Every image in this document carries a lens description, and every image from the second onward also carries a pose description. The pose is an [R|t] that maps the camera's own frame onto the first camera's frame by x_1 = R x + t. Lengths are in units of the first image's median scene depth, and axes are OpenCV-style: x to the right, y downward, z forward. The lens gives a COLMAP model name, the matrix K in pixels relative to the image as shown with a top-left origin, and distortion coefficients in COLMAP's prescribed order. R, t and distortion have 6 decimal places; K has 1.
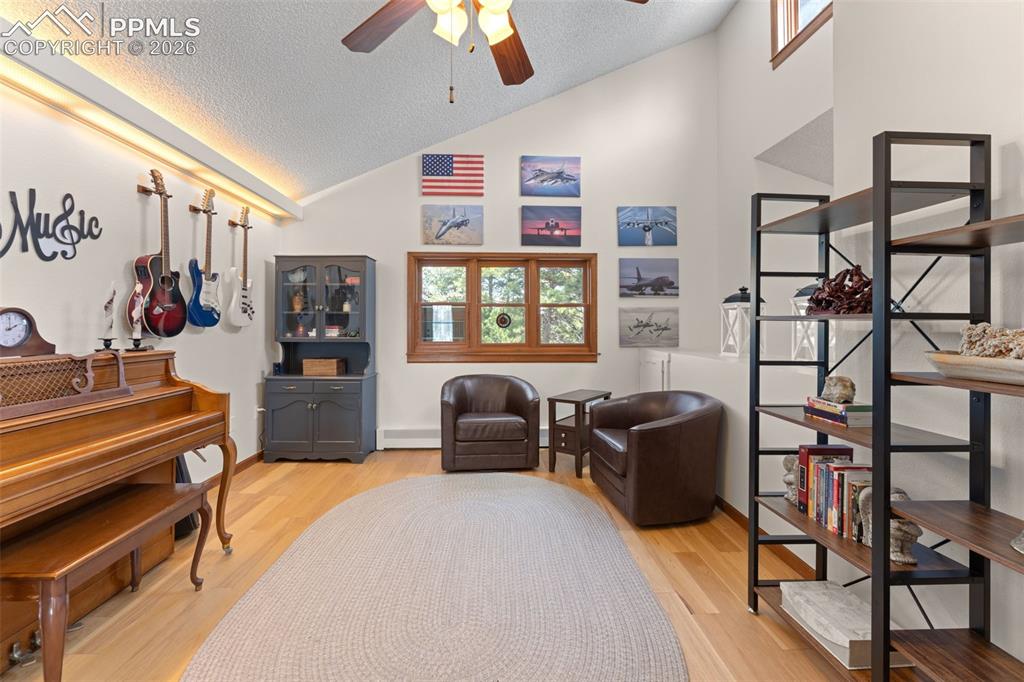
lens RADIAL K [[450.0, 0, 512.3], [0, 450.0, 322.6], [0, 0, 1]] dist [0.000923, -0.000005]
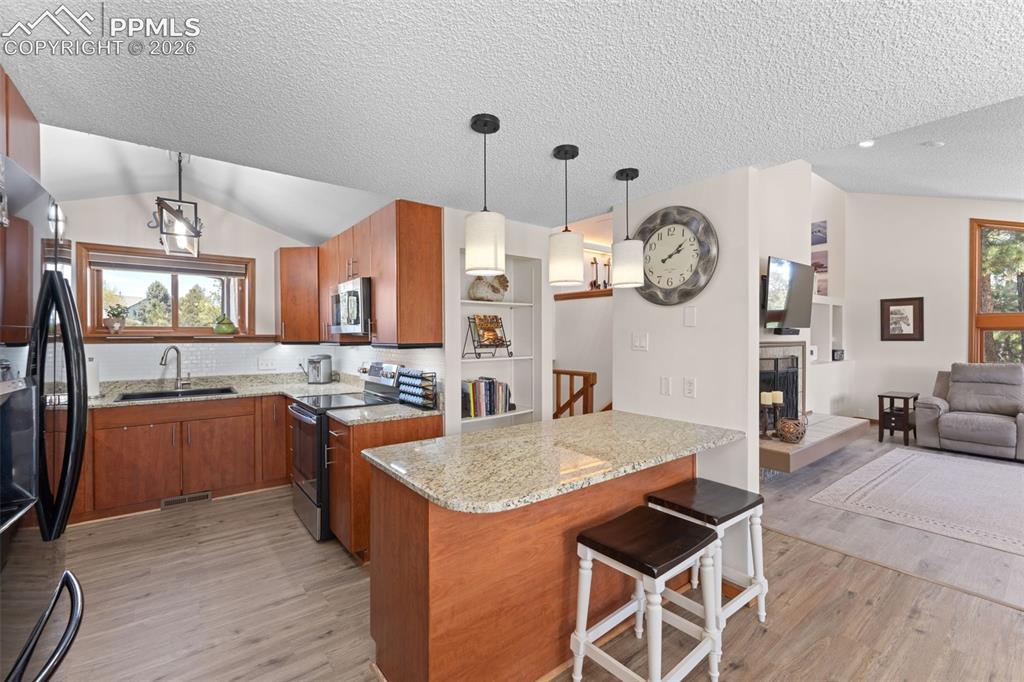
lens RADIAL K [[437.1, 0, 512.0], [0, 437.1, 341.0], [0, 0, 1]] dist [0.001082, 0.000127]
pose [[0.582608, 0.010740, -0.812683, 1.681323], [0.011018, 0.999716, 0.021110, 0.258122], [0.812679, -0.021253, 0.582324, -1.601522]]
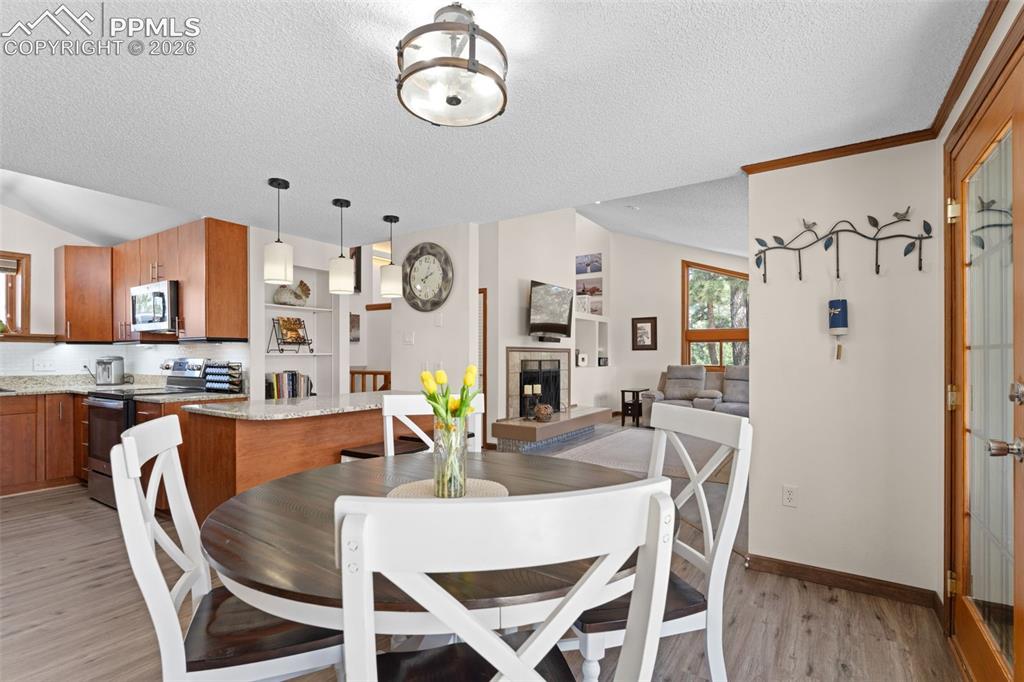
lens RADIAL K [[482.4, 0, 506.0], [0, 482.4, 356.9], [0, 0, 1]] dist [-0.004097, -0.000383]
pose [[0.813523, 0.004561, -0.581515, 2.156662], [0.004940, 0.999879, 0.014753, 0.321362], [0.581512, -0.014875, 0.813402, -1.830049]]
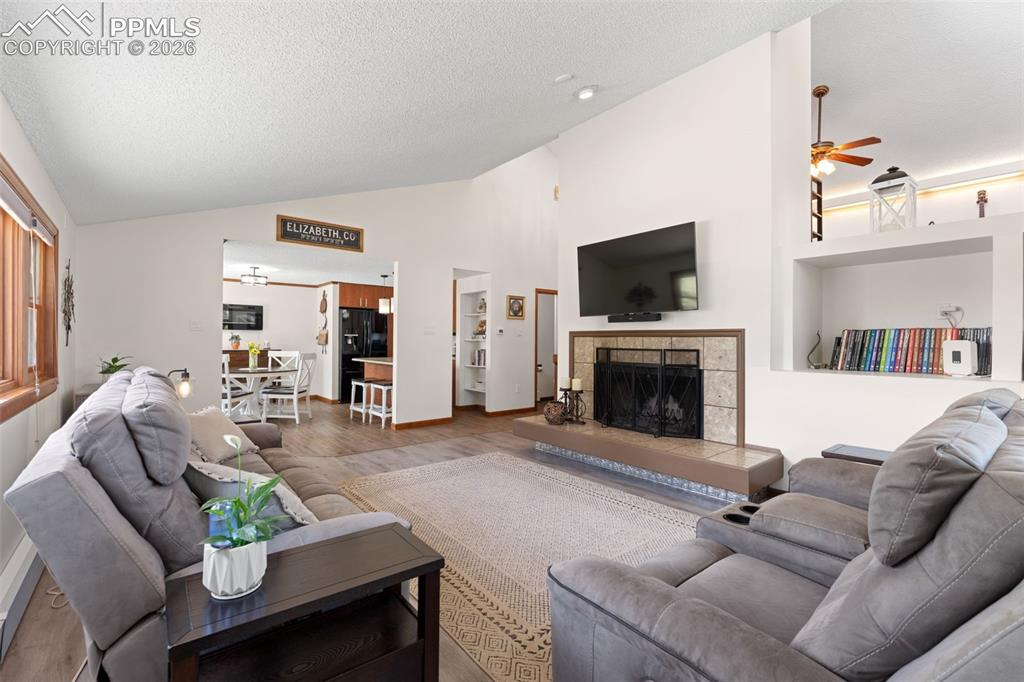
lens RADIAL K [[448.4, 0, 510.0], [0, 448.4, 344.3], [0, 0, 1]] dist [-0.007961, 0.000019]
pose [[-0.794880, 0.003295, -0.606757, 2.155380], [0.003096, 0.999994, 0.001374, 0.355306], [0.606758, -0.000787, -0.794886, 1.301376]]
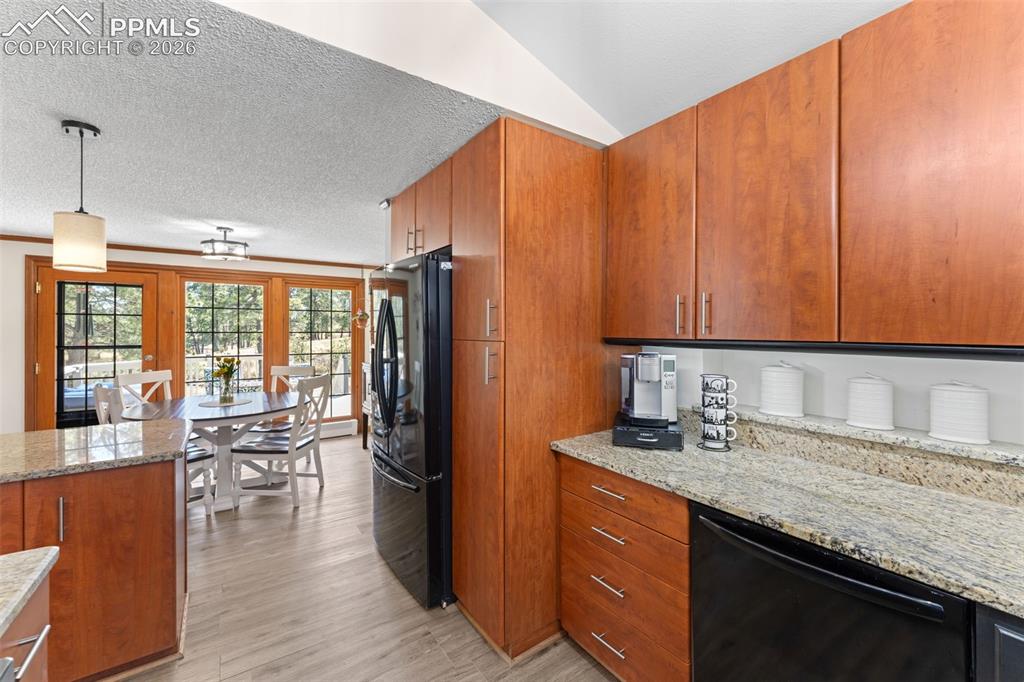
lens RADIAL K [[411.1, 0, 507.5], [0, 411.1, 329.8], [0, 0, 1]] dist [-0.001129, -0.000212]
pose [[-0.535581, 0.005926, 0.844463, 0.246827], [-0.009291, 0.999874, -0.012909, 0.266960], [-0.844432, -0.014760, -0.535459, -1.477657]]
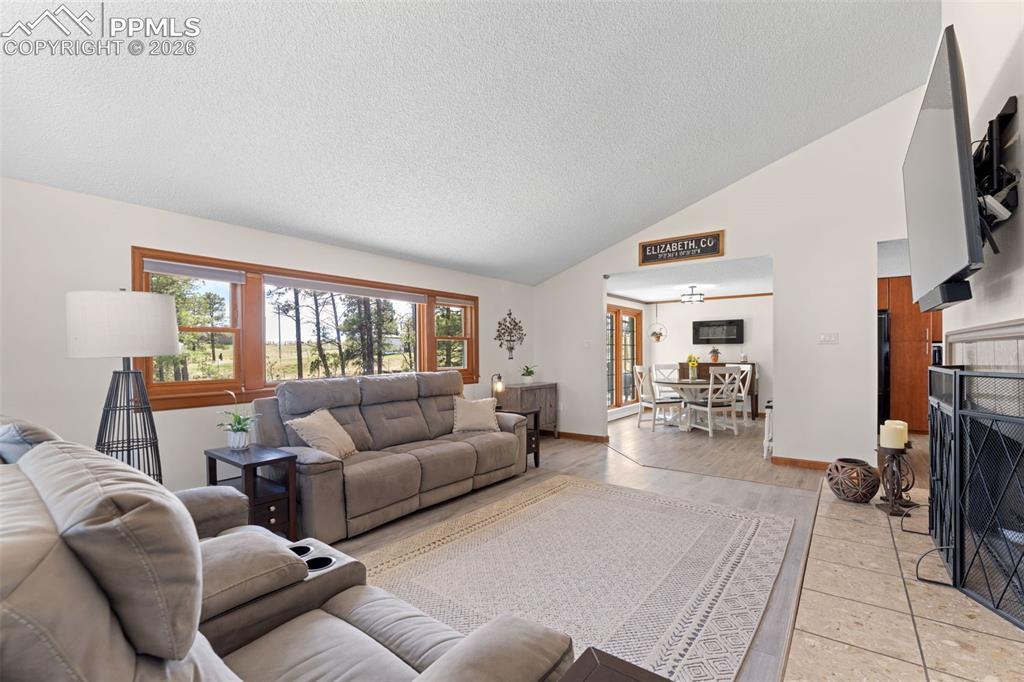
lens RADIAL K [[449.9, 0, 506.6], [0, 449.9, 357.7], [0, 0, 1]] dist [0.000221, 0.000017]
pose [[-0.771305, 0.004454, 0.636450, 0.964993], [0.003653, 0.999990, -0.002572, 0.357825], [-0.636455, 0.000341, -0.771314, 1.268211]]
